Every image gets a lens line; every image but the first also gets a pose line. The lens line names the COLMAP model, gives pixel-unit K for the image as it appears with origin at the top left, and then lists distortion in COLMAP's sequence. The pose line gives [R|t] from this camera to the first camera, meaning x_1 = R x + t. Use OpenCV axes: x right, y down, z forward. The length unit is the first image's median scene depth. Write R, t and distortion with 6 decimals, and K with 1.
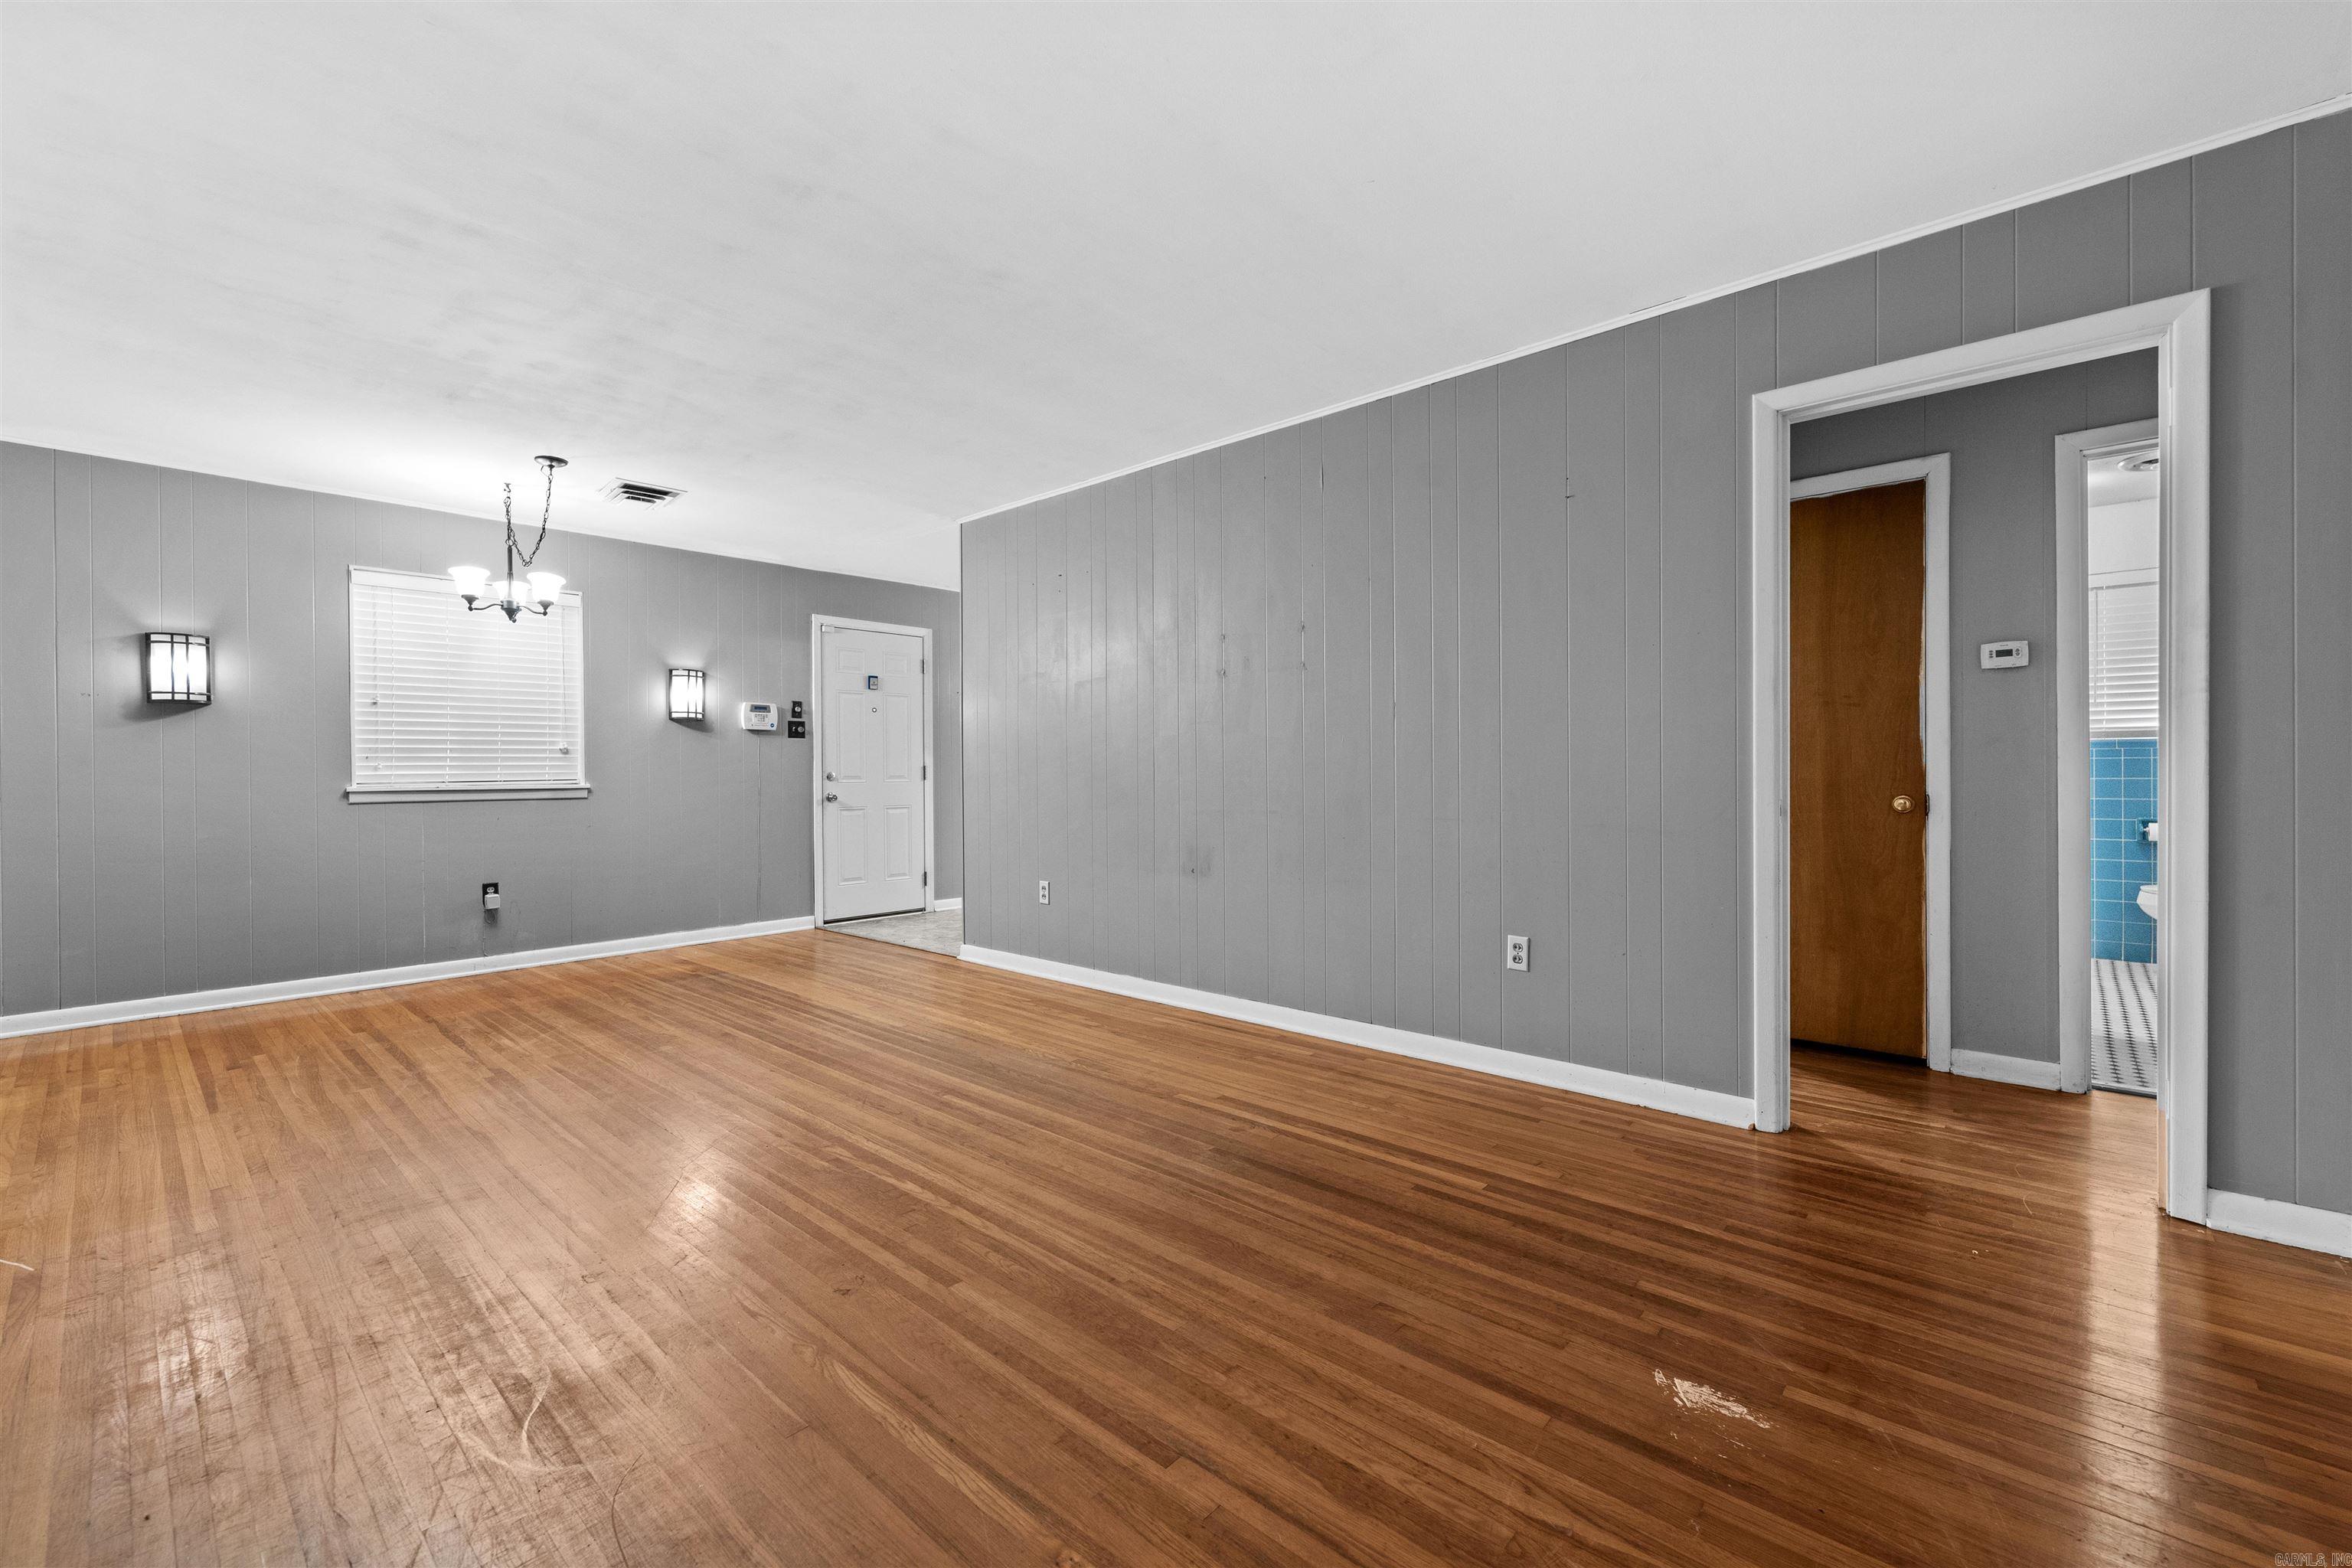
lens RADIAL K [[975.8, 0, 1160.2], [0, 975.8, 758.2], [0, 0, 1]] dist [0.003518, -0.003507]
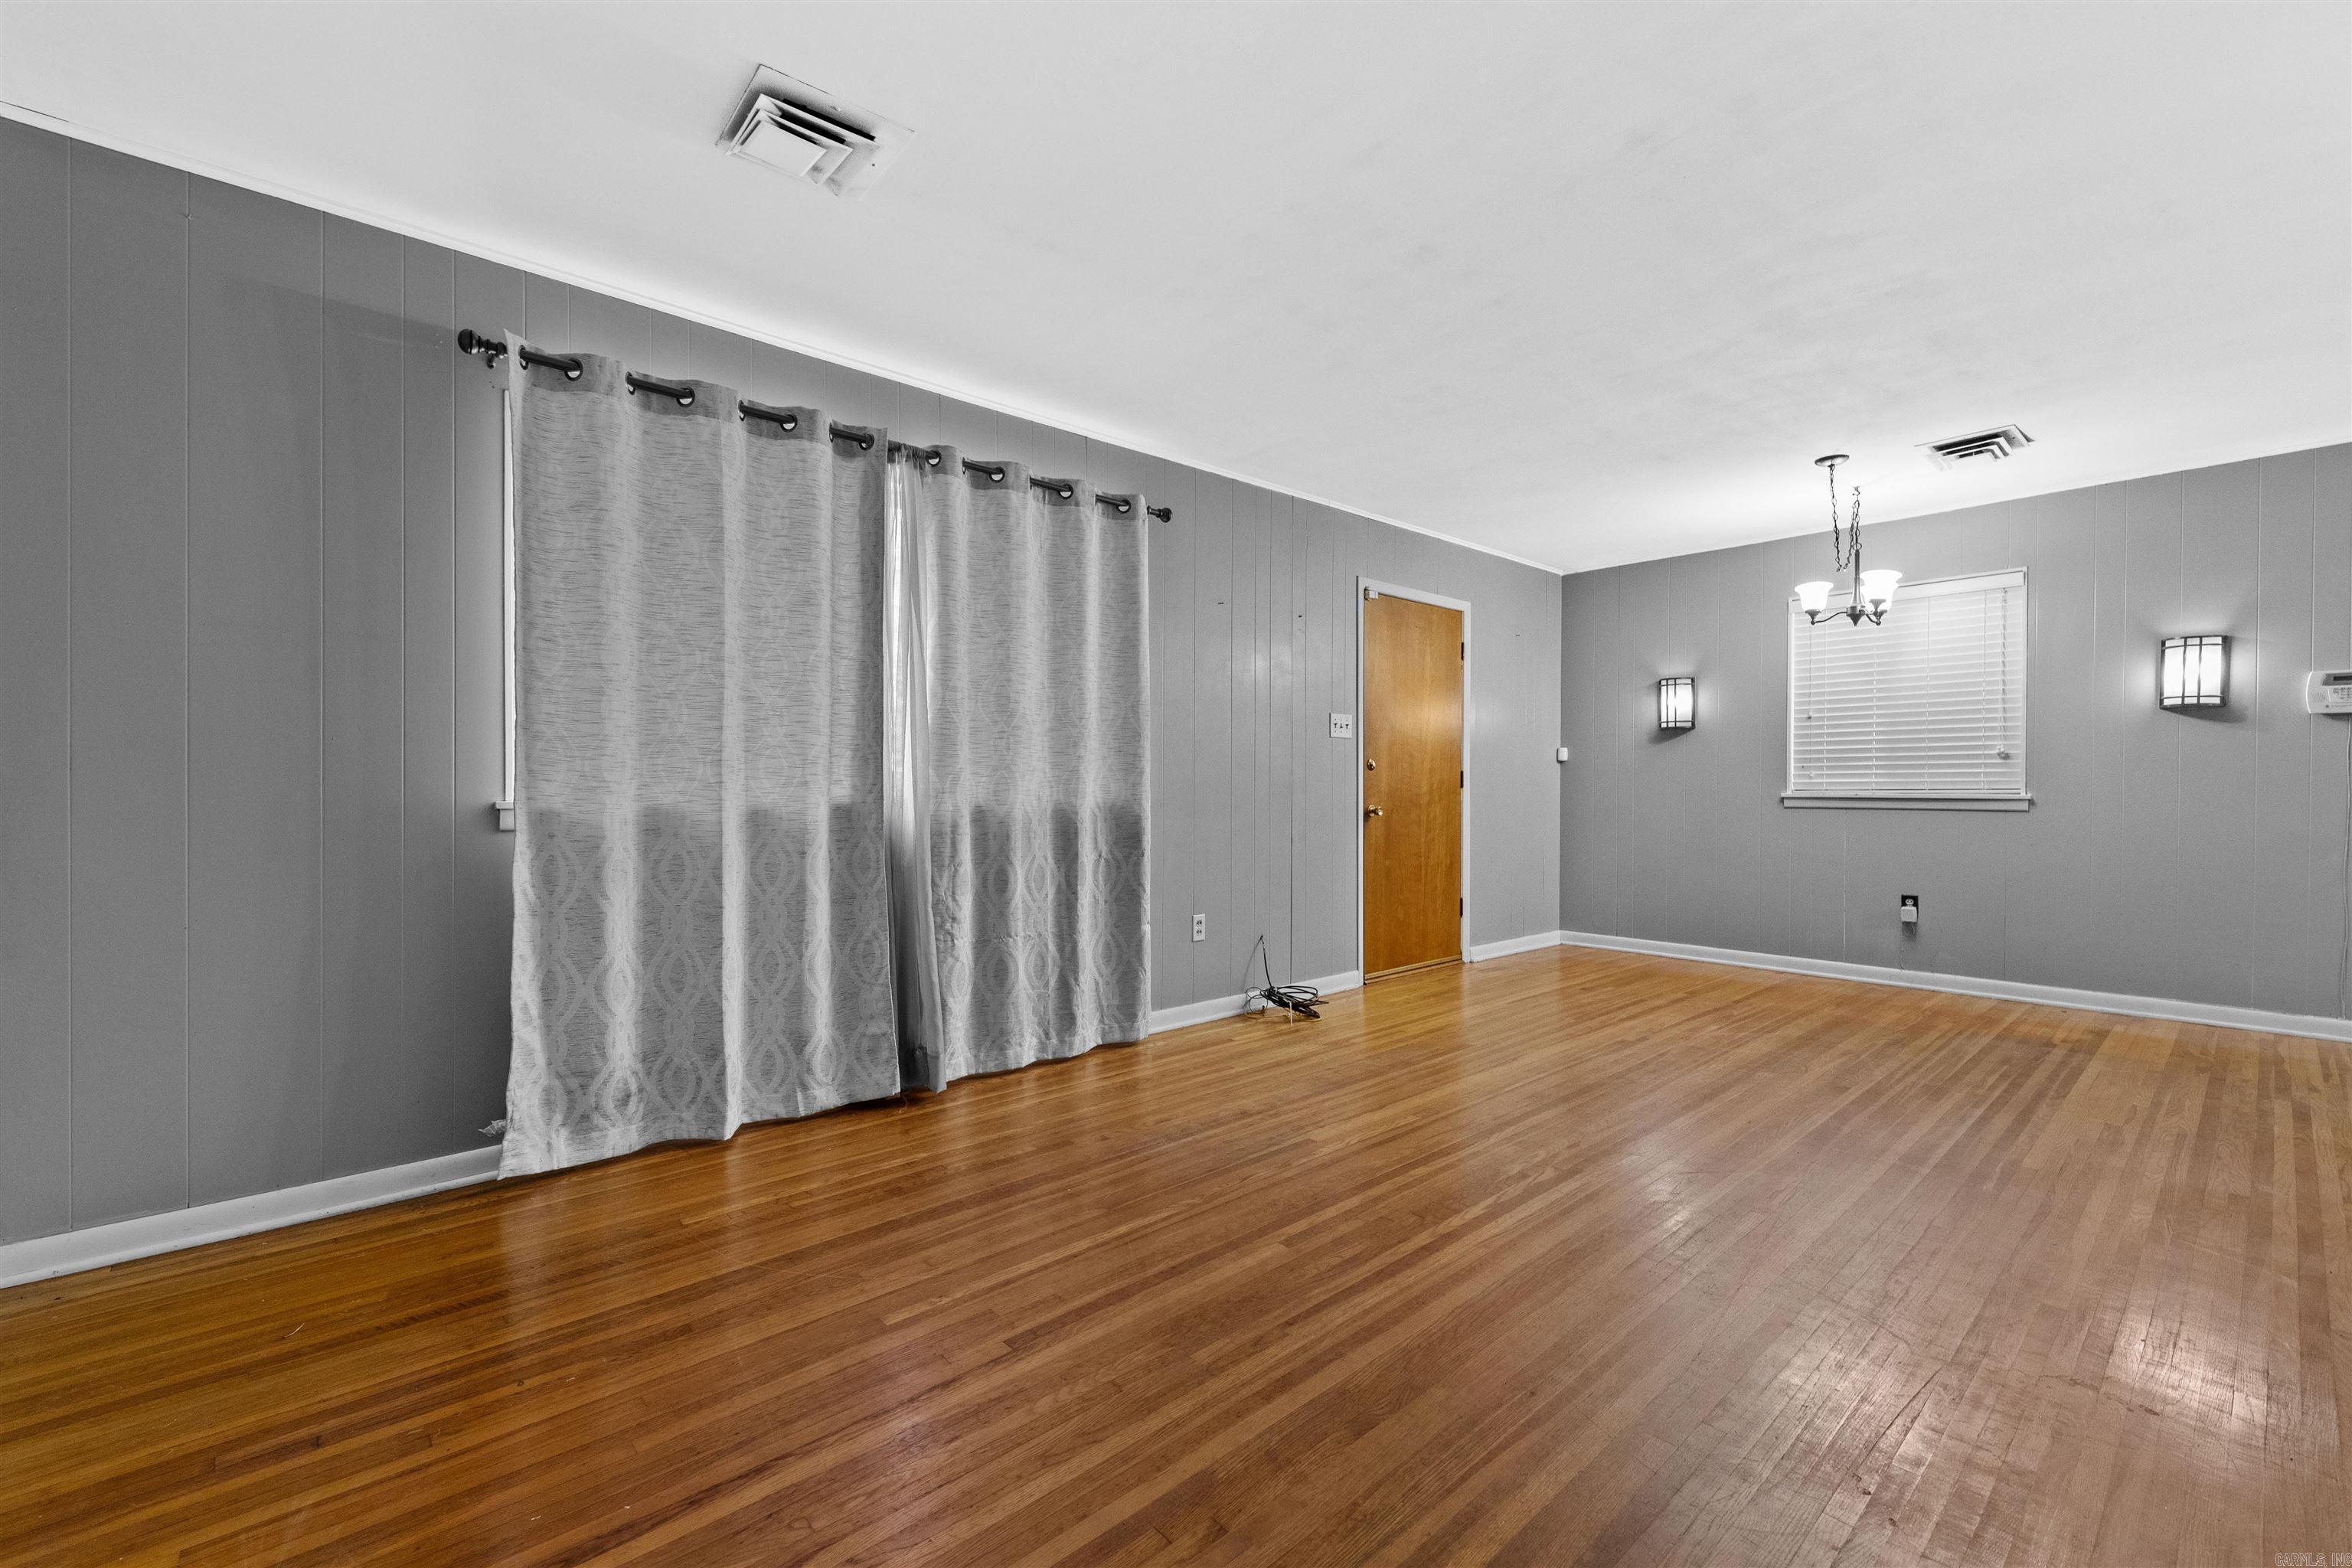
lens RADIAL K [[958.4, 0, 1176.0], [0, 958.4, 784.0], [0, 0, 1]] dist [0.008142, -0.000037]
pose [[-0.100773, 0.006411, -0.994889, 0.358853], [0.015683, 0.999865, 0.004854, 0.002360], [0.994786, -0.015114, -0.100860, 0.403278]]
